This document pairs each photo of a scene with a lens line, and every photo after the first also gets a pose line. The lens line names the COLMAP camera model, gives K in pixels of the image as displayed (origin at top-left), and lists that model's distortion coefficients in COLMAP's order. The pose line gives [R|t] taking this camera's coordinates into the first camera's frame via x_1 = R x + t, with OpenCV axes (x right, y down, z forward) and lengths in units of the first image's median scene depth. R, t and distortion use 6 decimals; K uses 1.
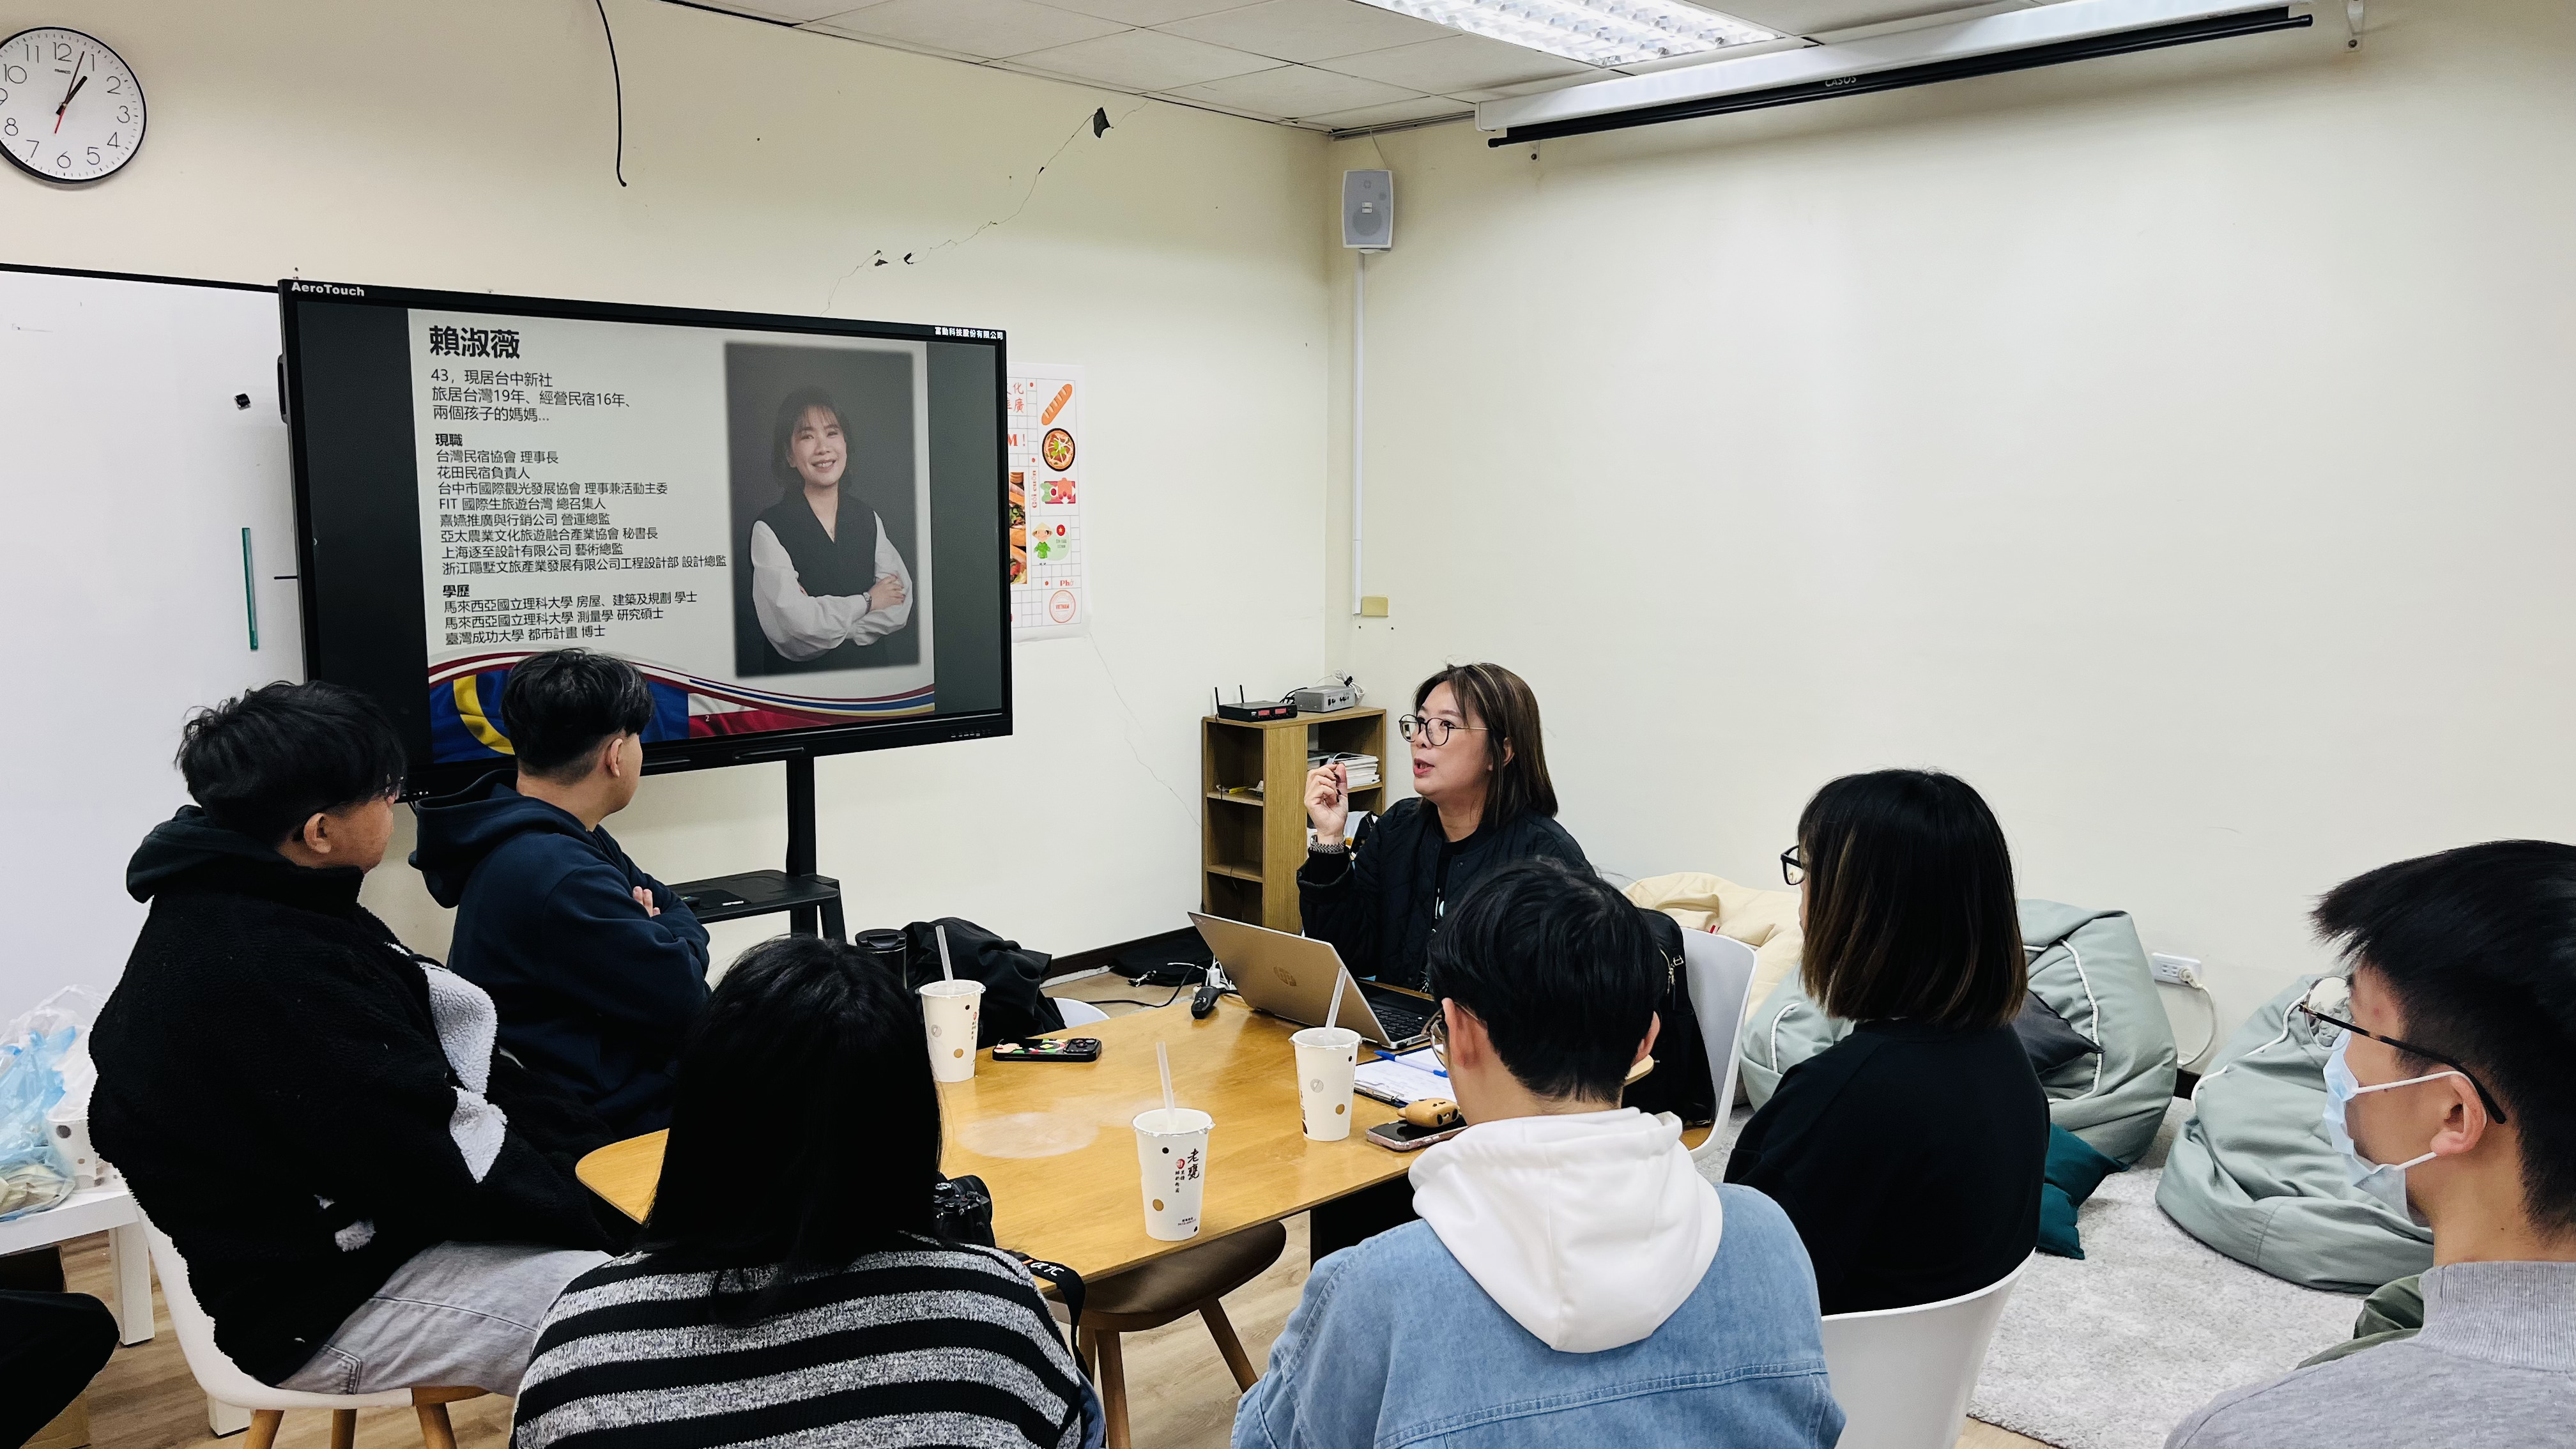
lens RADIAL K [[1959.4, 0, 1299.5], [0, 1959.4, 740.1], [0, 0, 1]] dist [0.056788, -0.085652]
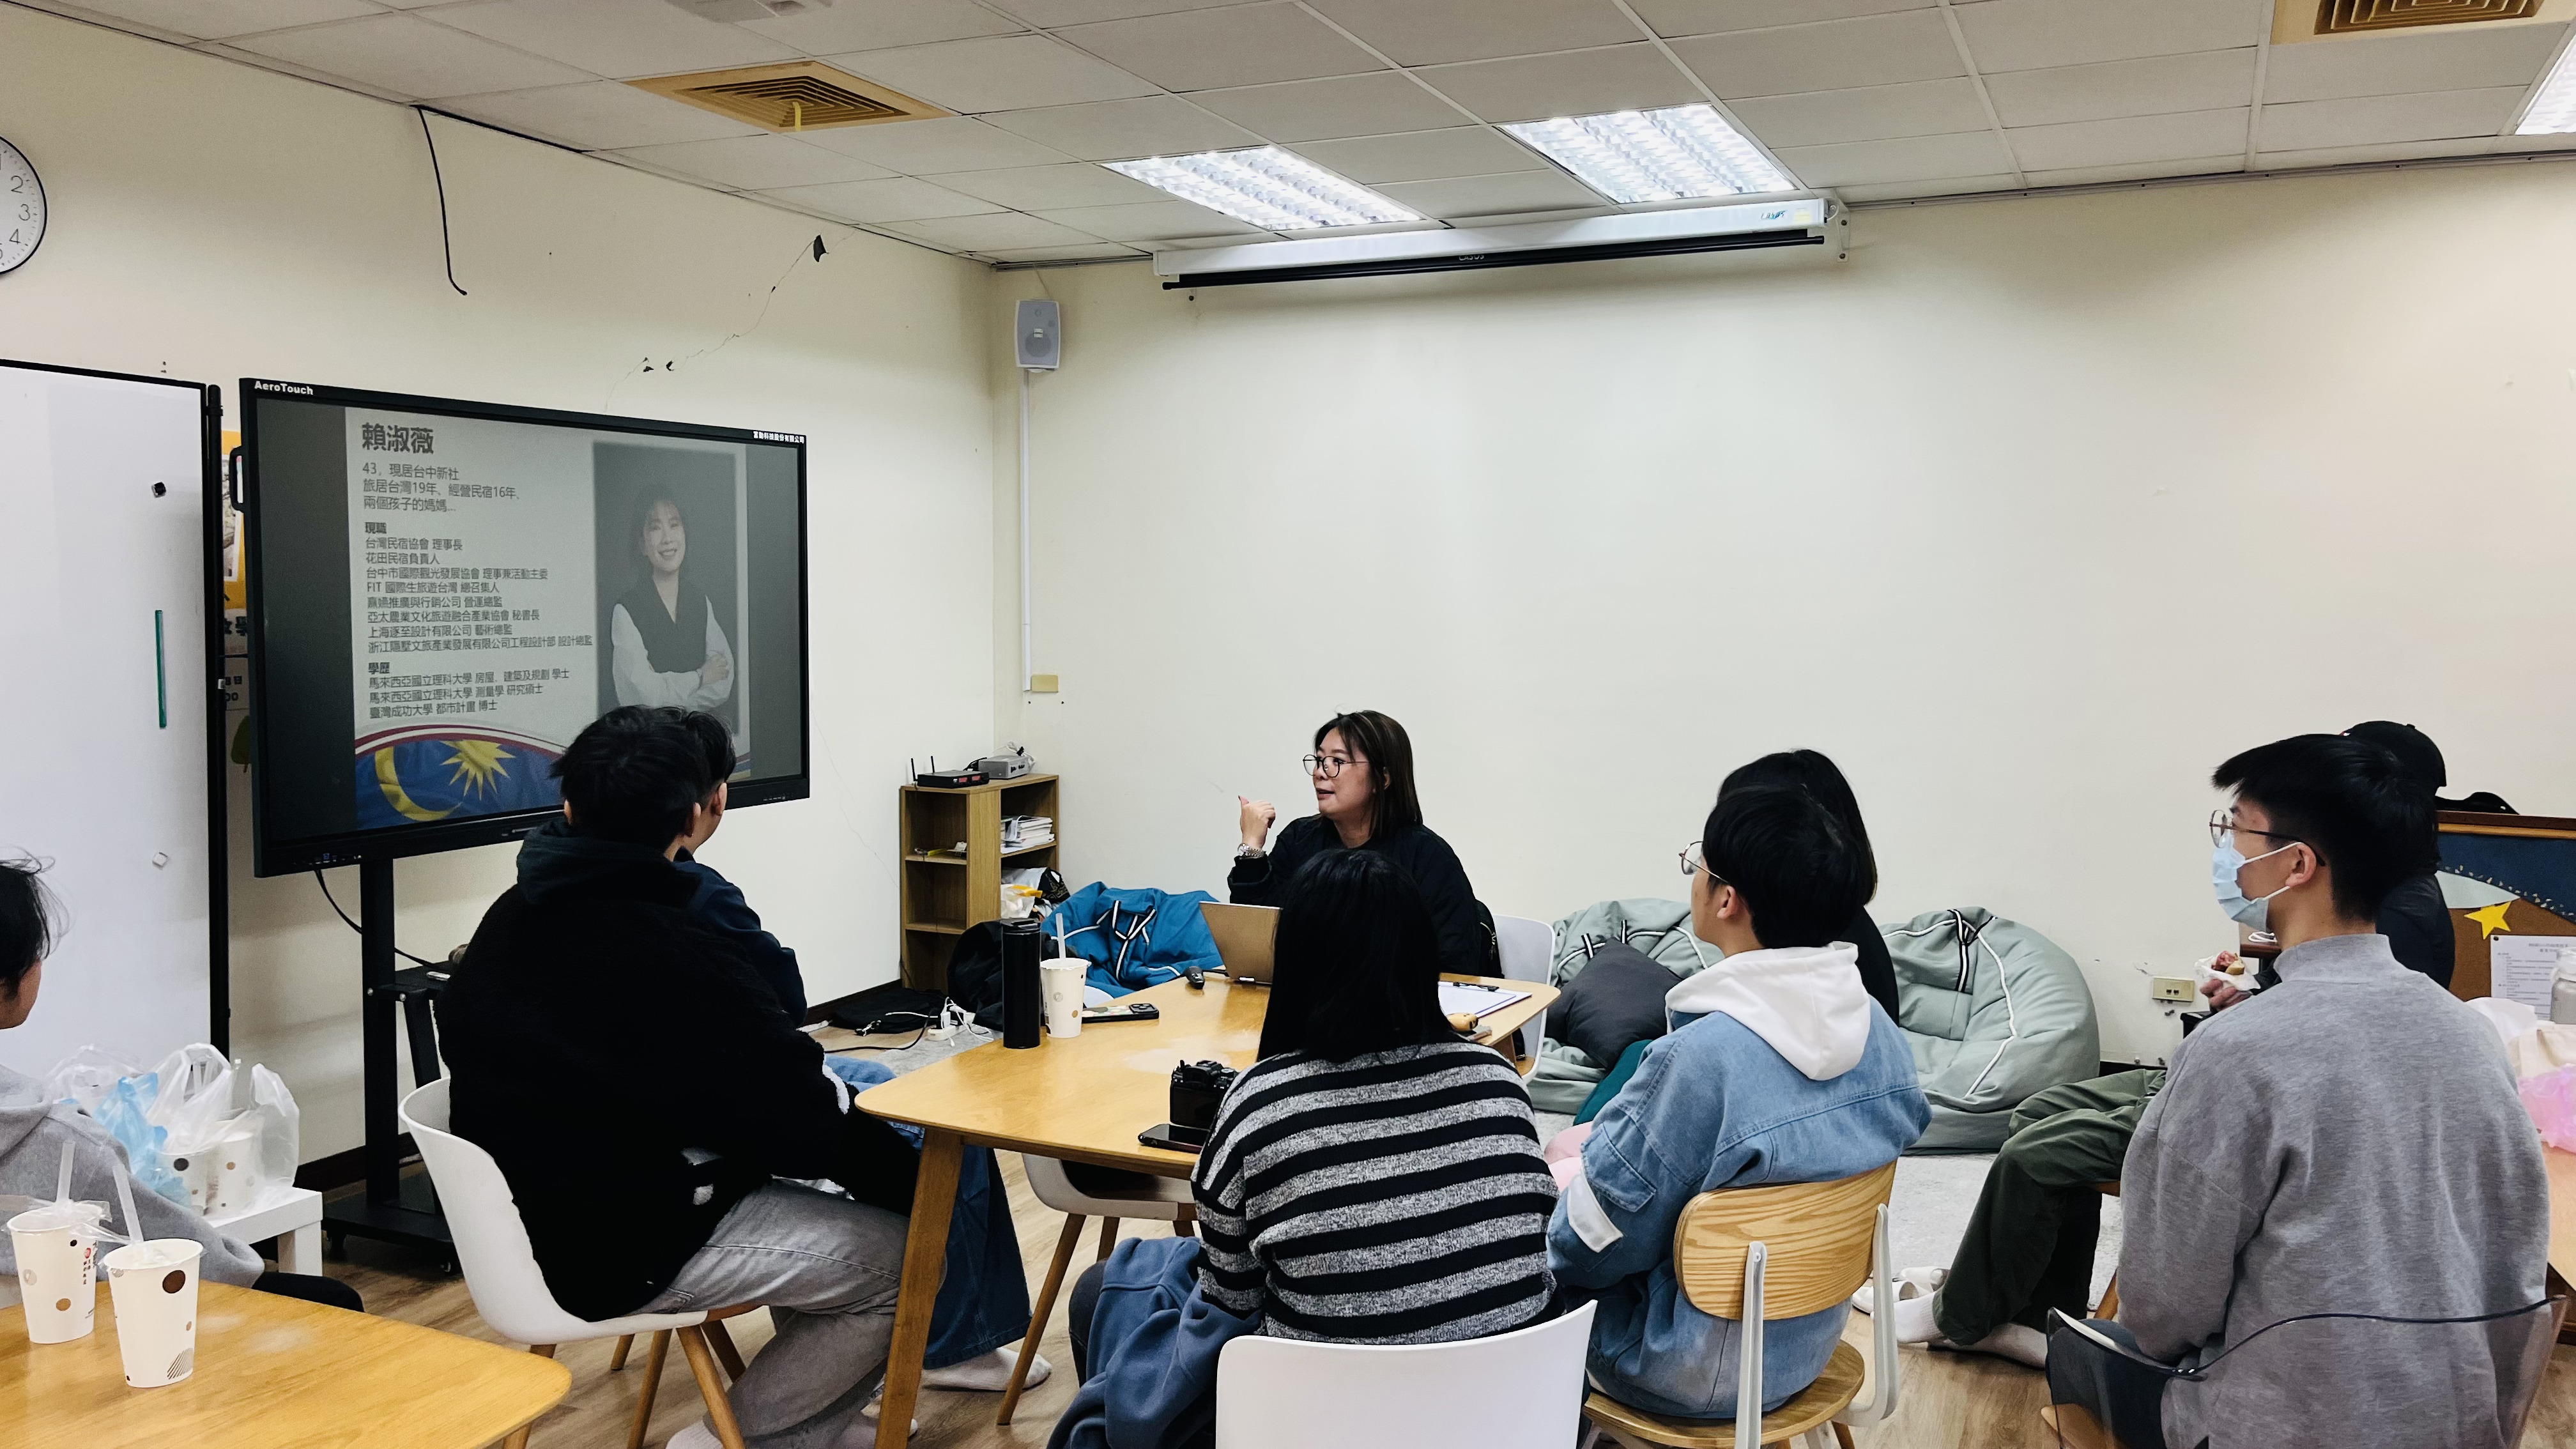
lens RADIAL K [[1959.4, 0, 1299.5], [0, 1959.4, 740.1], [0, 0, 1]] dist [0.056788, -0.085652]
pose [[0.947839, -0.021796, 0.318004, -0.272652], [0.037207, 0.998405, -0.042467, 0.025332], [-0.316571, 0.052084, 0.947138, -0.157517]]
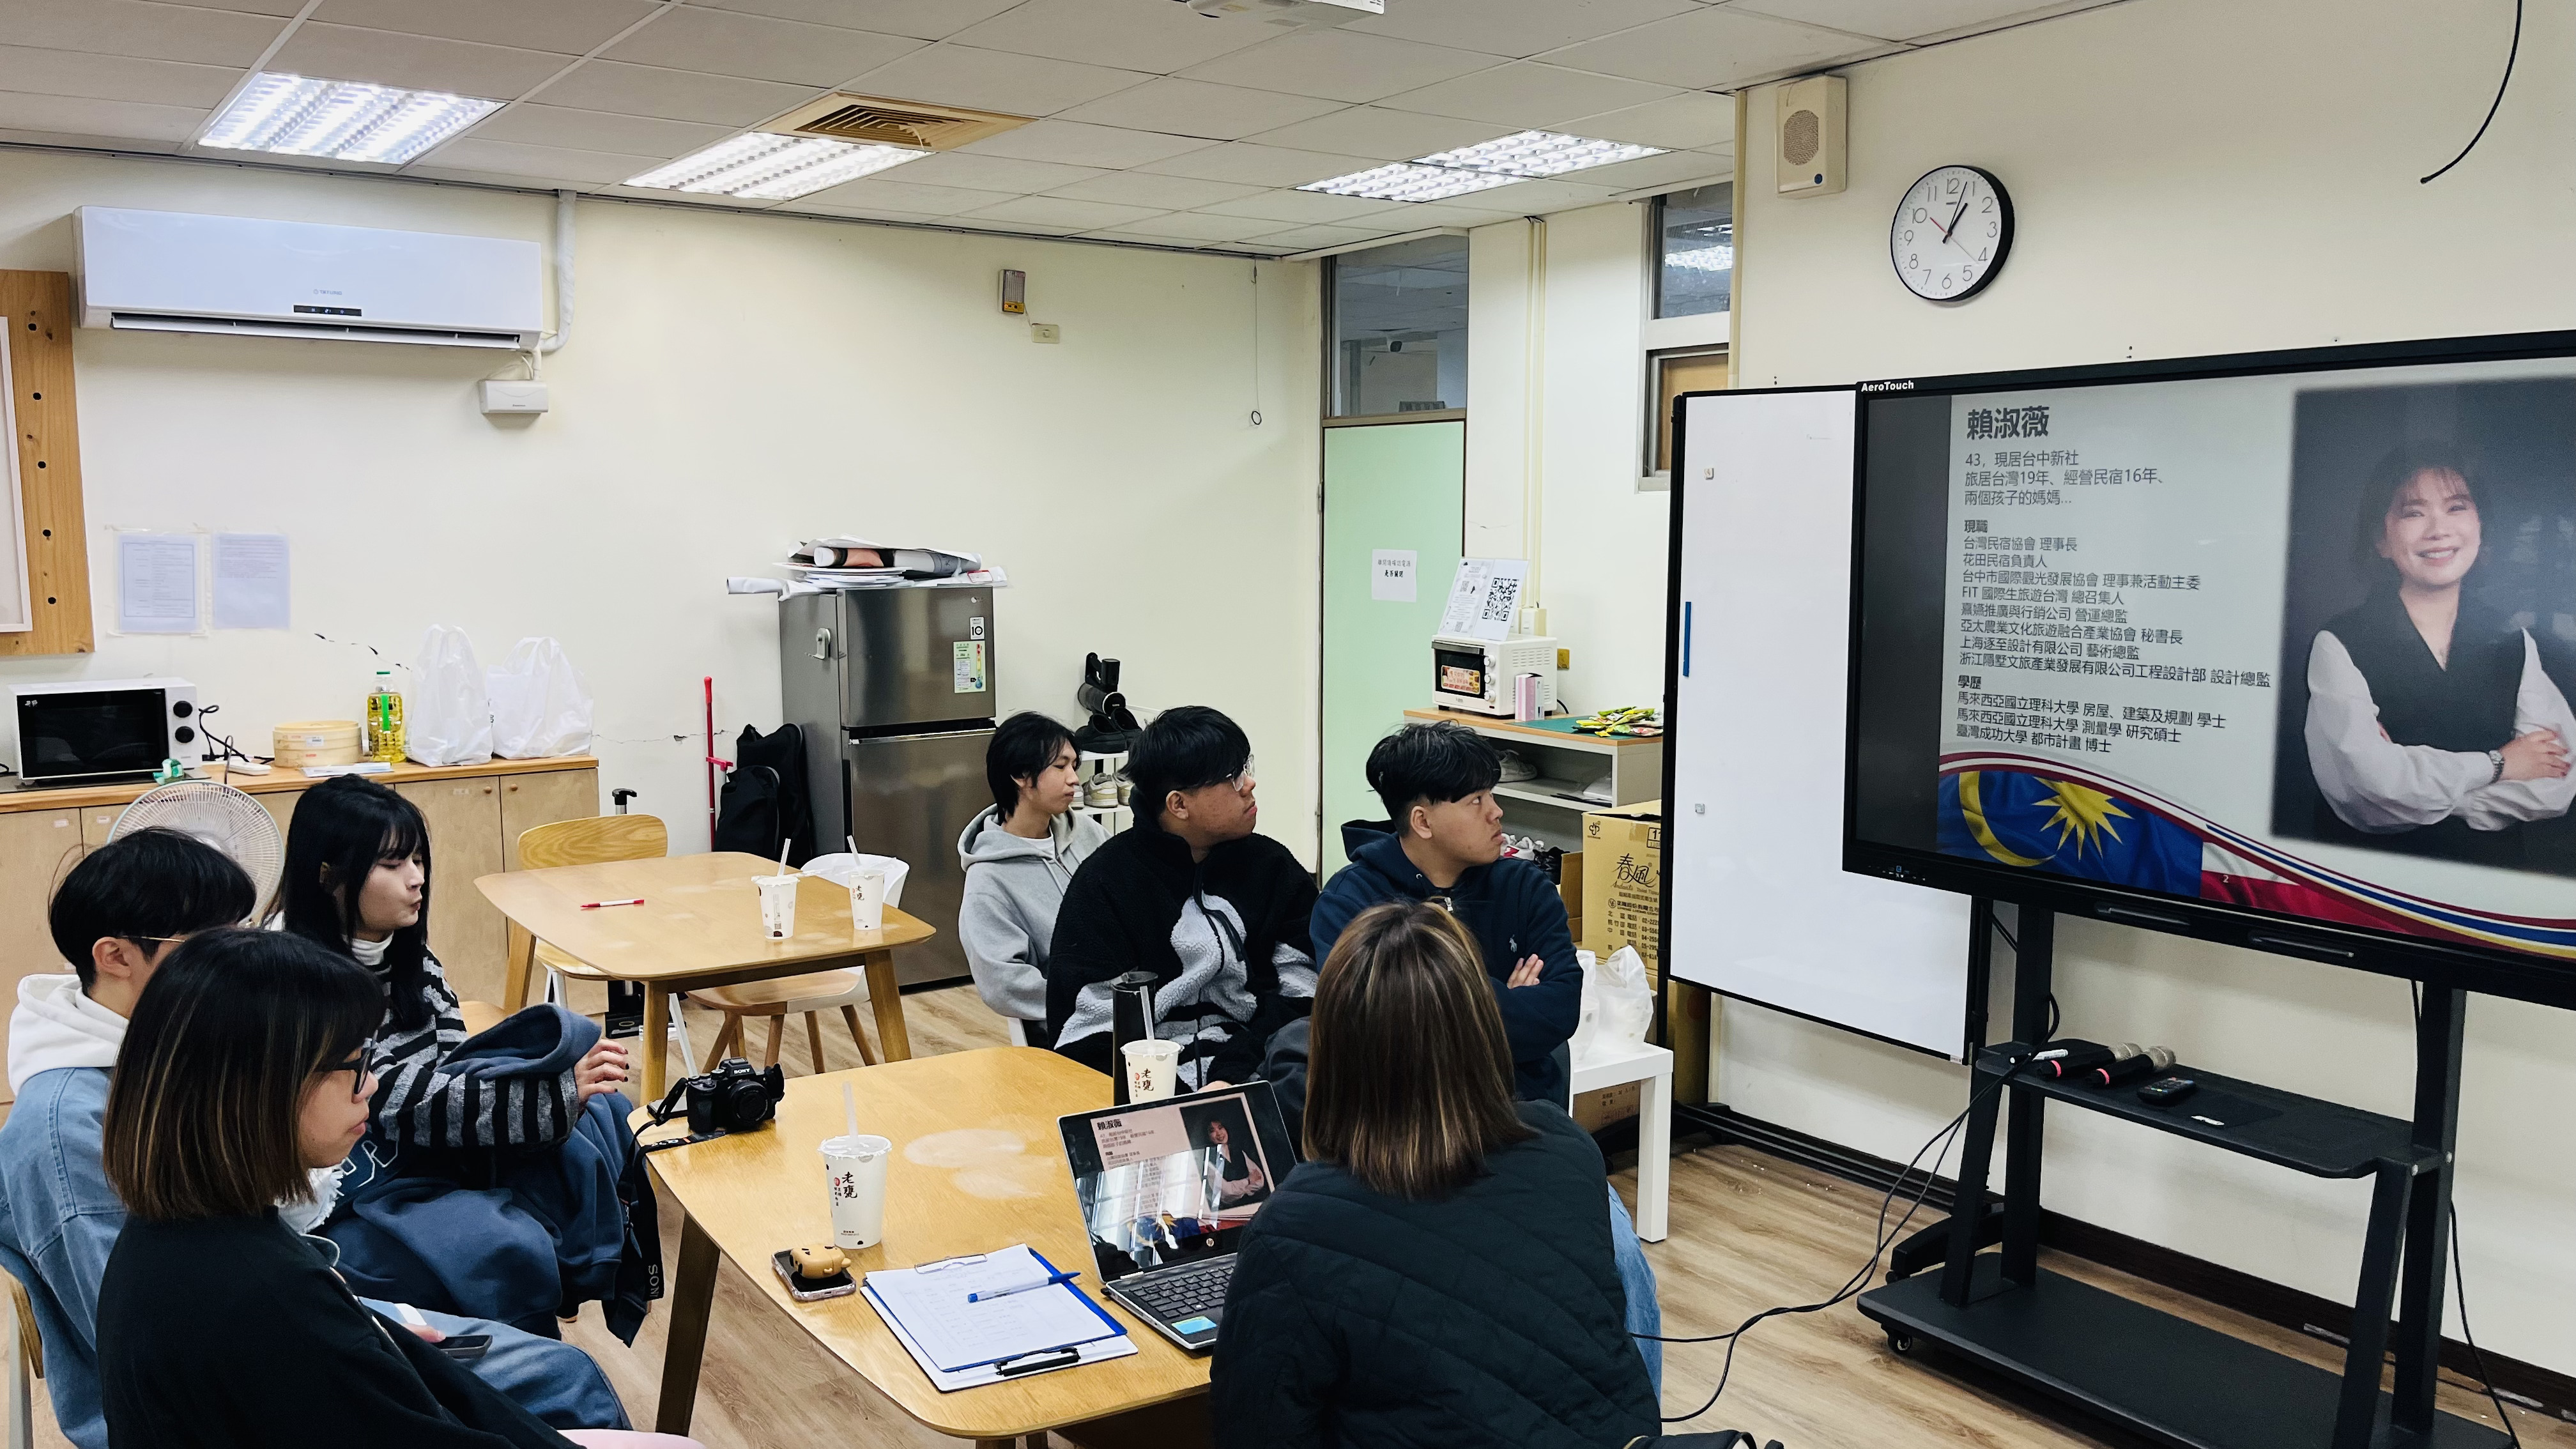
lens RADIAL K [[1928.4, 0, 1288.0], [0, 1928.4, 724.5], [0, 0, 1]] dist [0.071023, -0.075304]
pose [[-0.186519, 0.106191, -0.976695, 0.519998], [-0.127347, 0.983141, 0.131211, -0.126652], [0.974163, 0.148853, -0.169852, 0.774714]]
